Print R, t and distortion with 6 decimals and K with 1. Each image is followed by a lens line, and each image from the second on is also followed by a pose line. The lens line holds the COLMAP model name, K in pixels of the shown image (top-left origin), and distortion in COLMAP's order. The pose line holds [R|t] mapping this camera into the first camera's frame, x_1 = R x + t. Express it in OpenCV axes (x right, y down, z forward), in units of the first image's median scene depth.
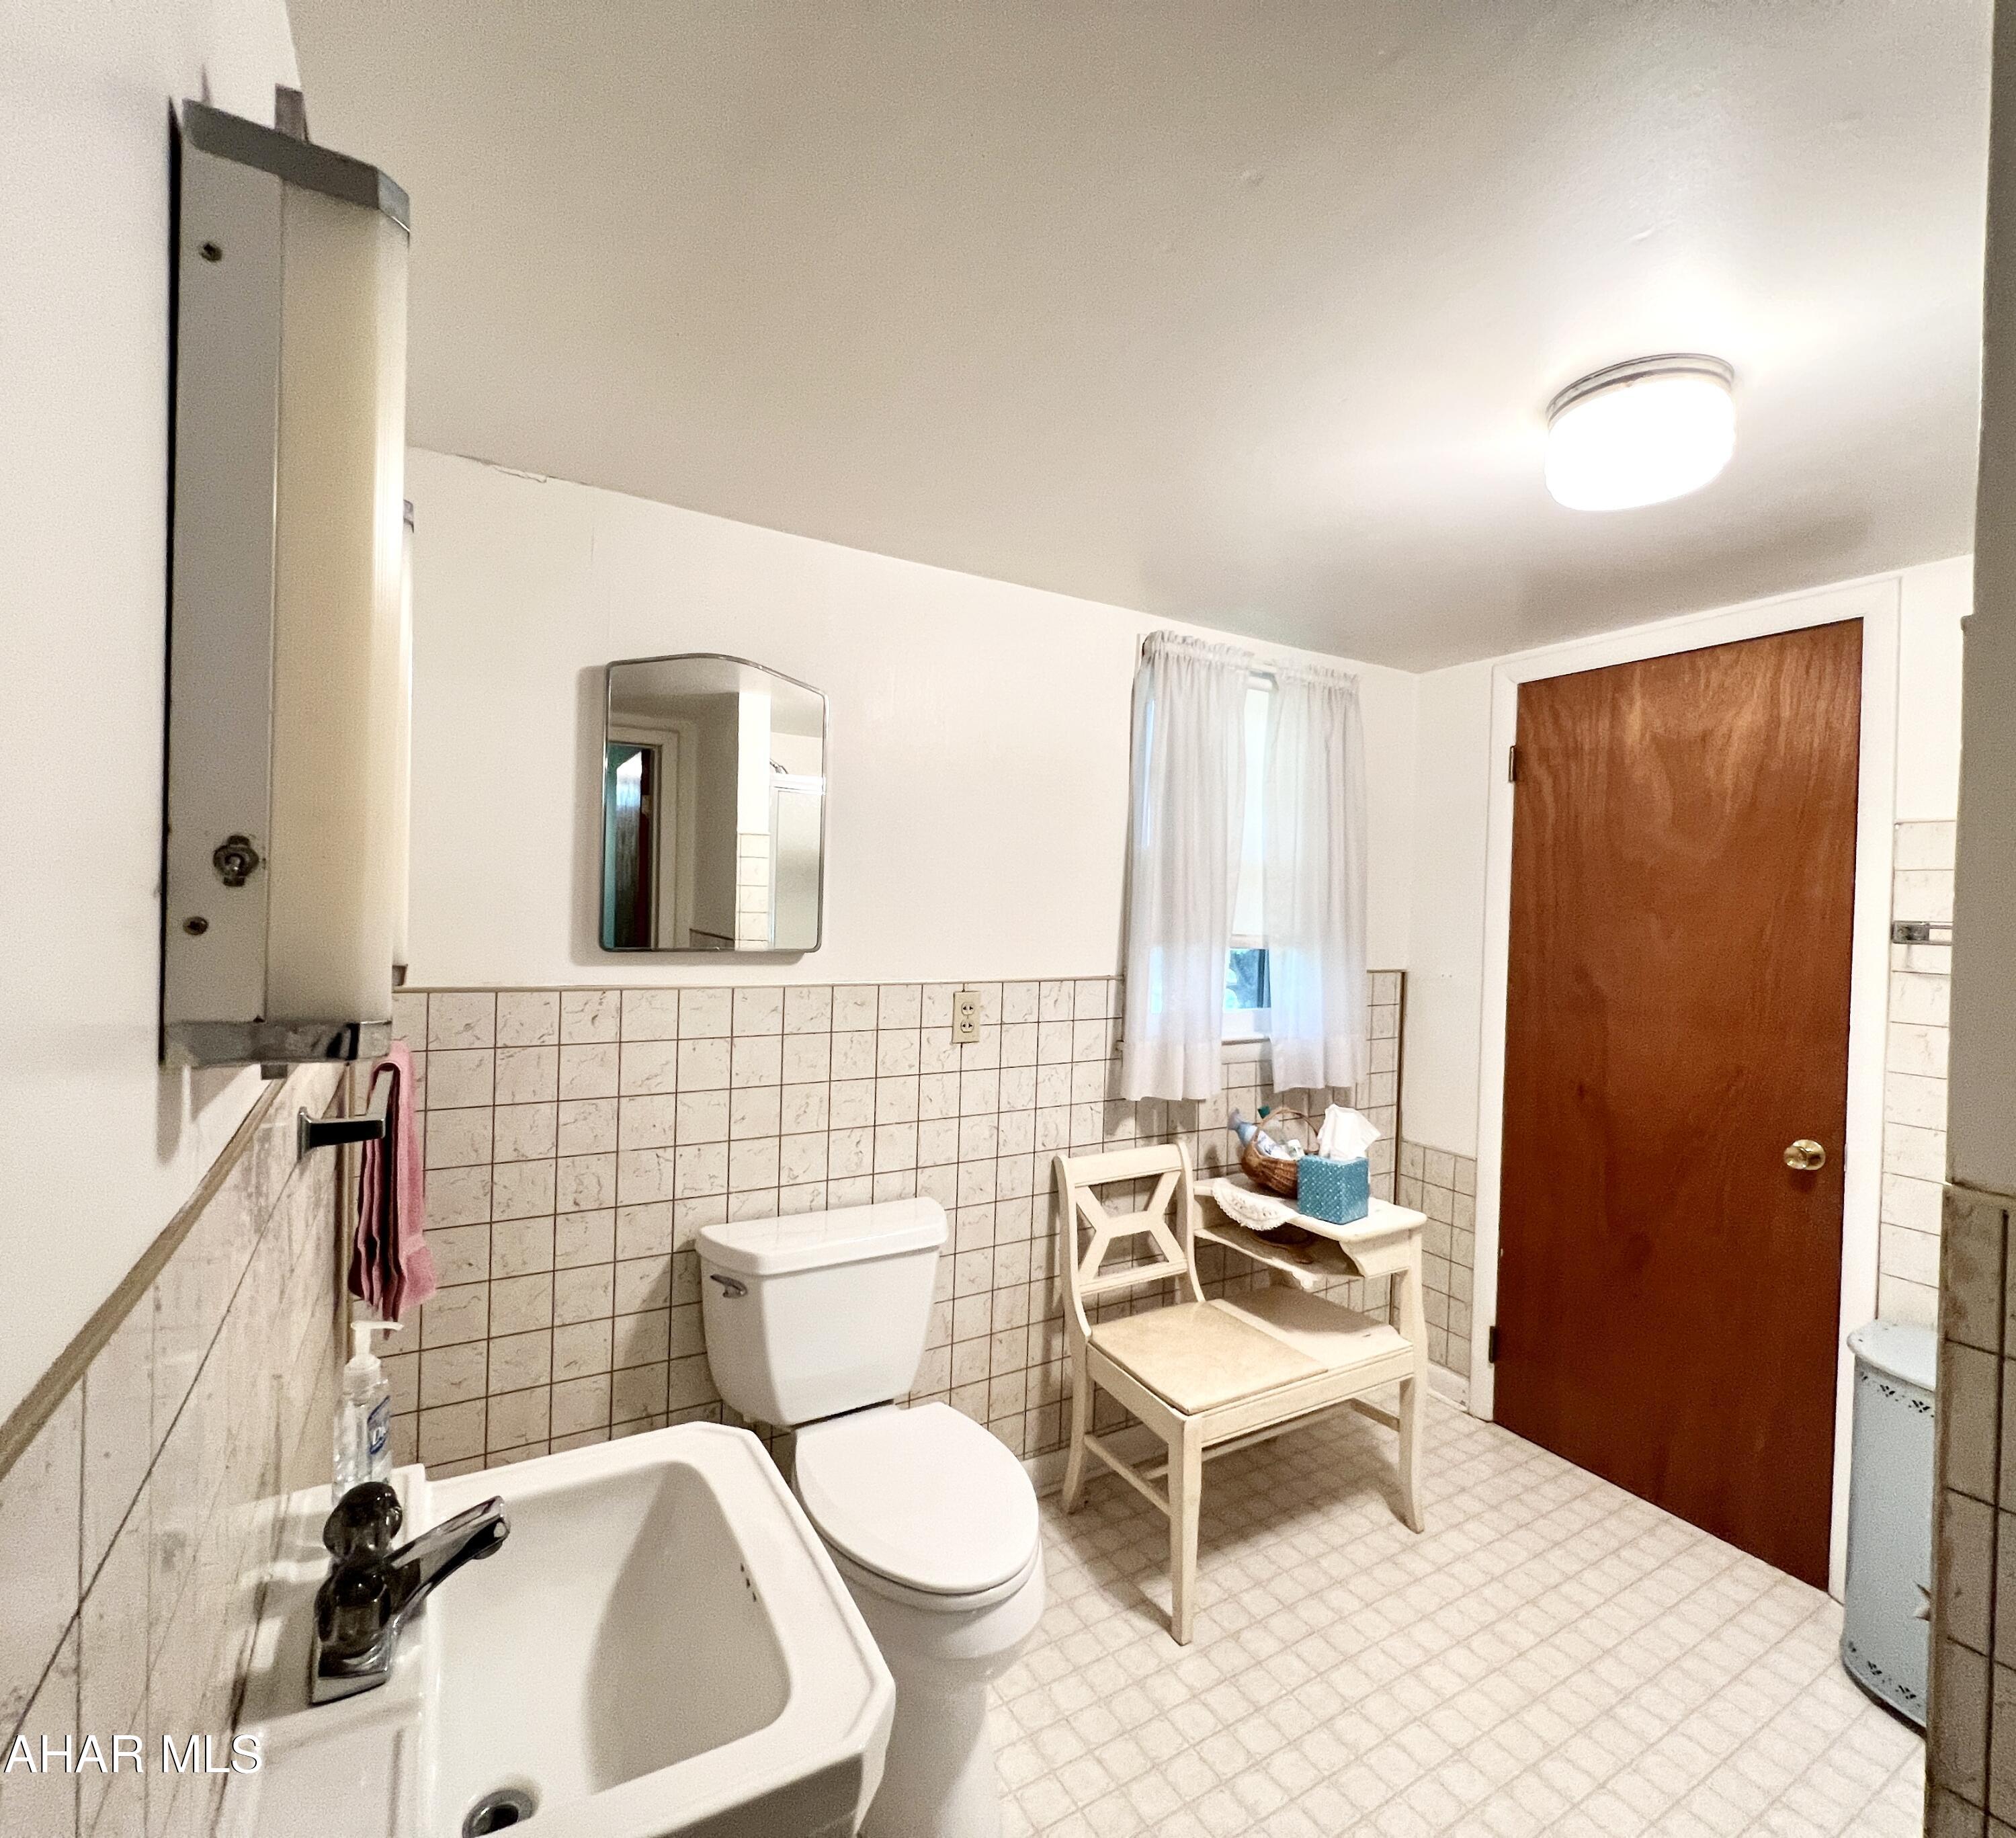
lens RADIAL K [[957.6, 0, 1010.7], [0, 957.6, 916.8], [0, 0, 1]] dist [0.001970, 0.001653]
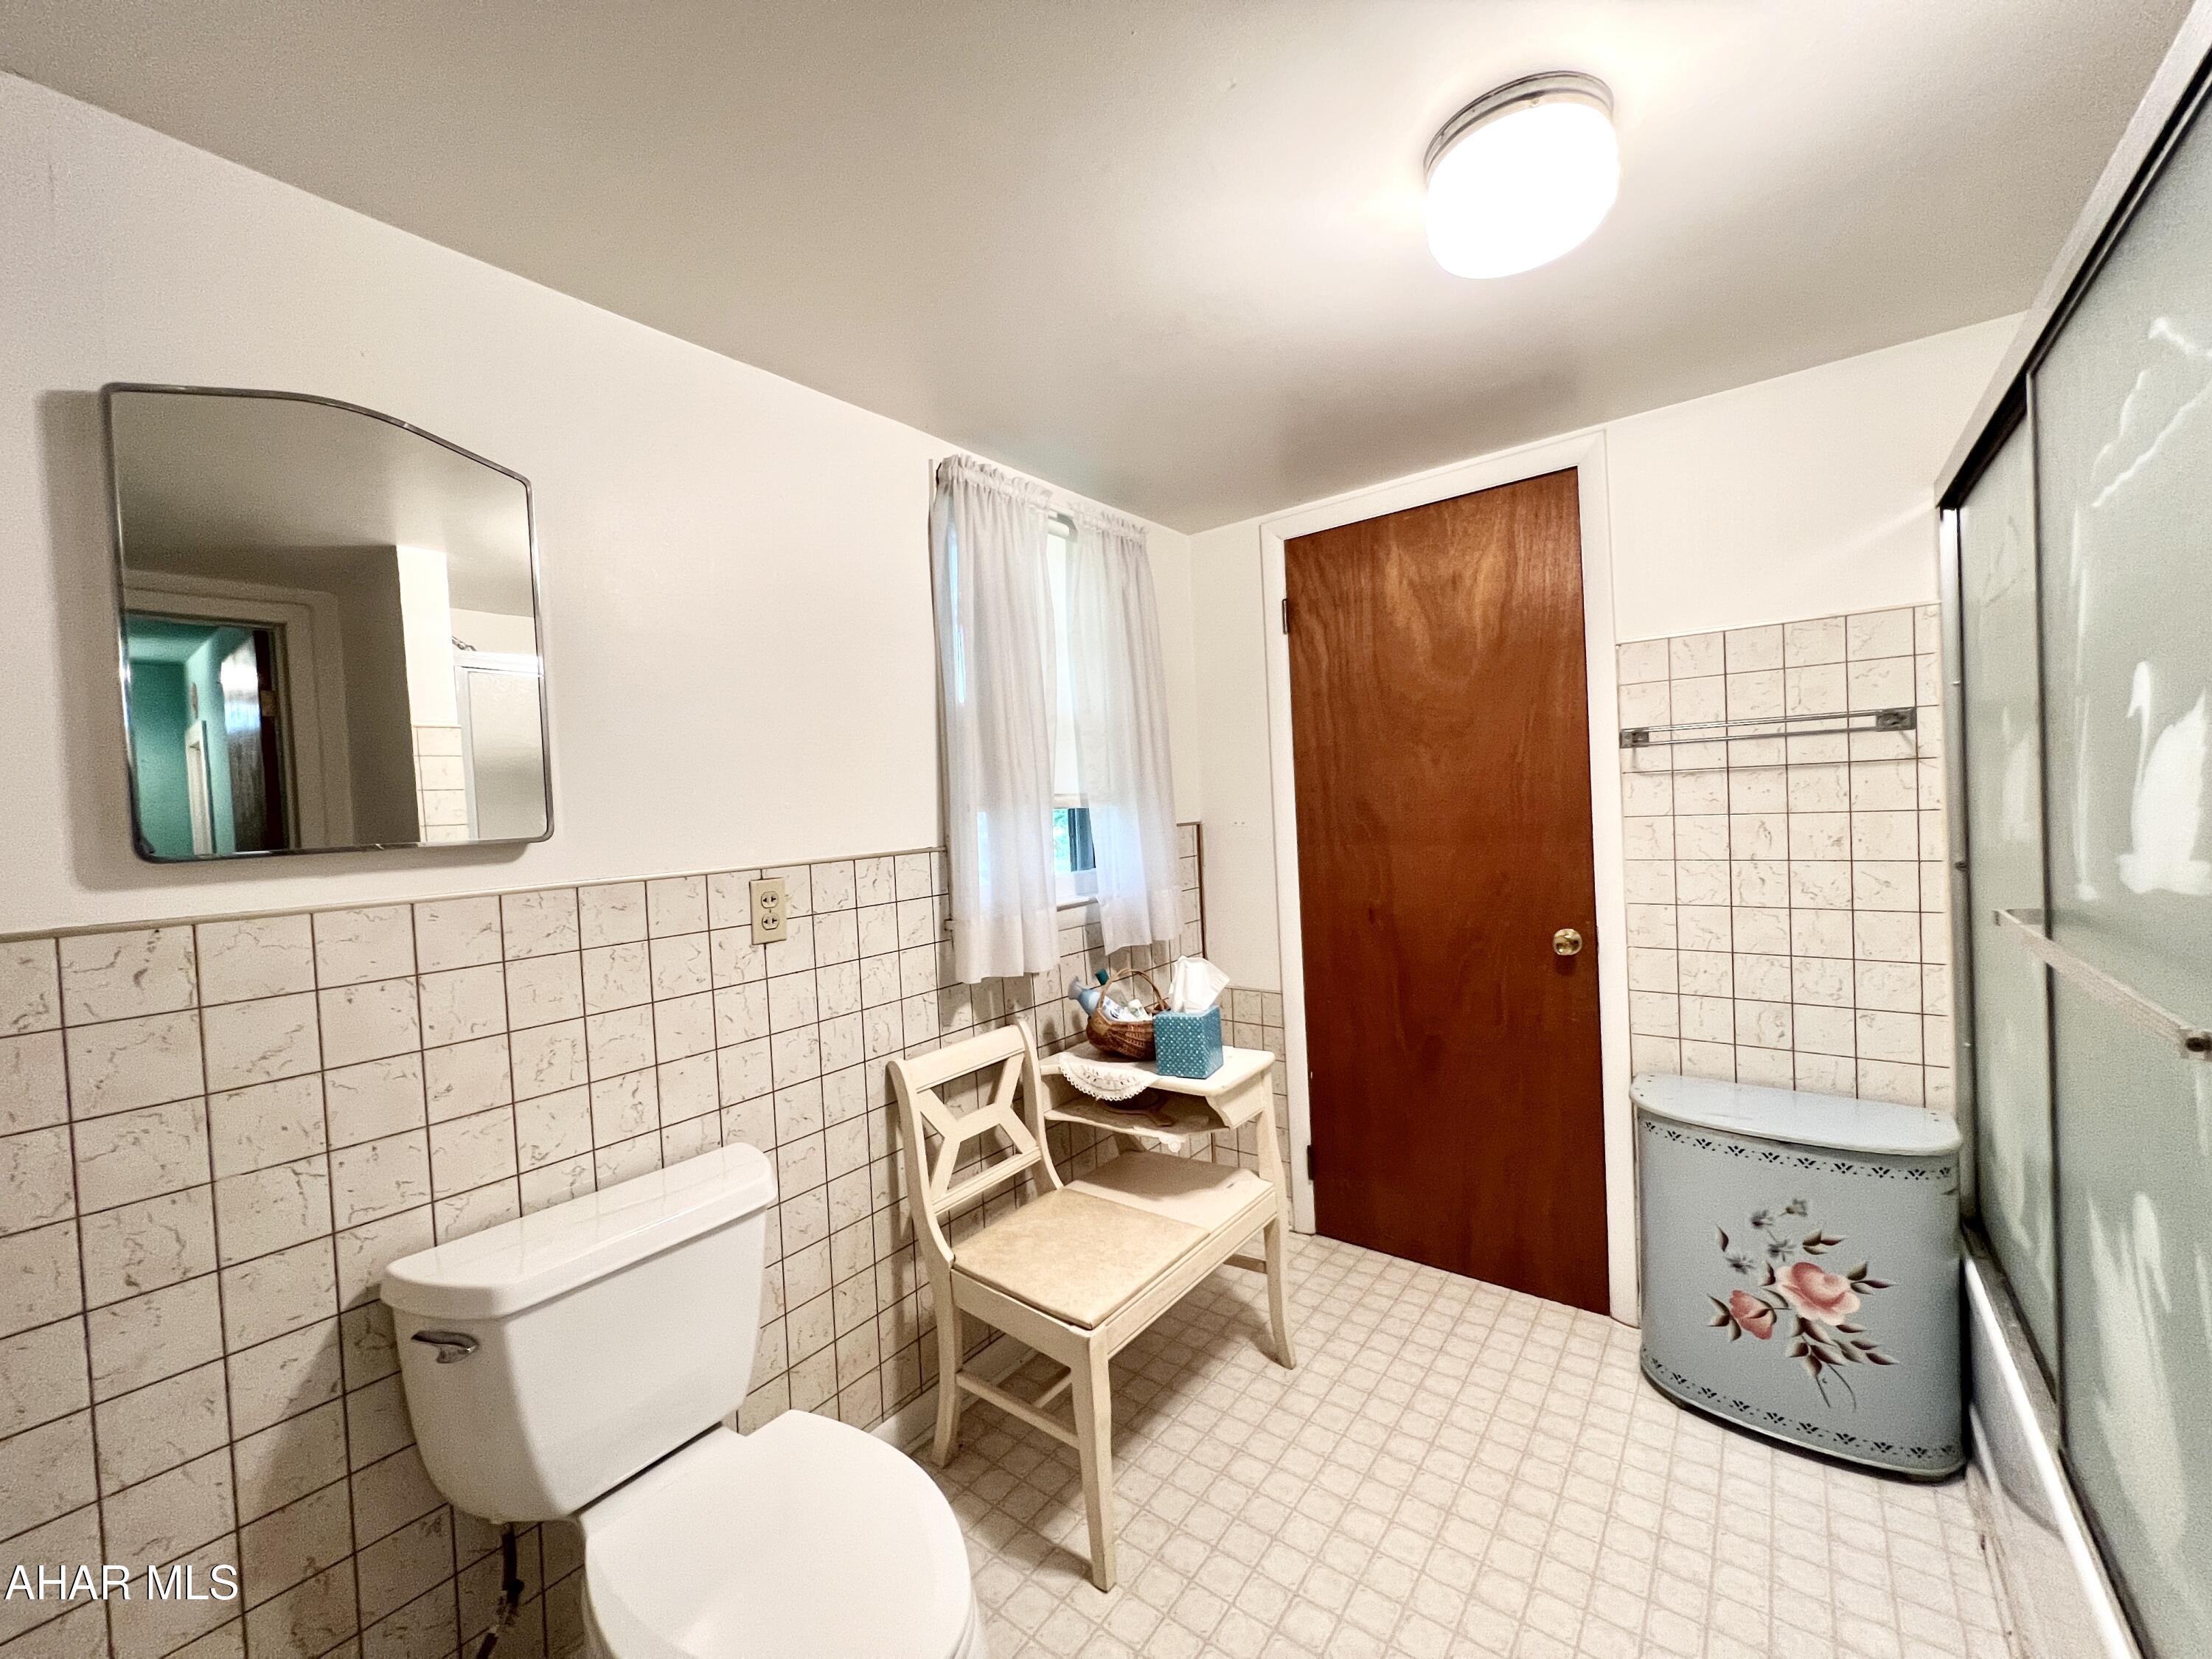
lens RADIAL K [[880.2, 0, 1092.0], [0, 880.2, 826.7], [0, 0, 1]] dist [0.001040, -0.000273]
pose [[0.930299, -0.083805, 0.357099, -0.050338], [0.080369, 0.996465, 0.024477, 0.037423], [-0.357888, 0.005929, 0.933746, 0.206672]]
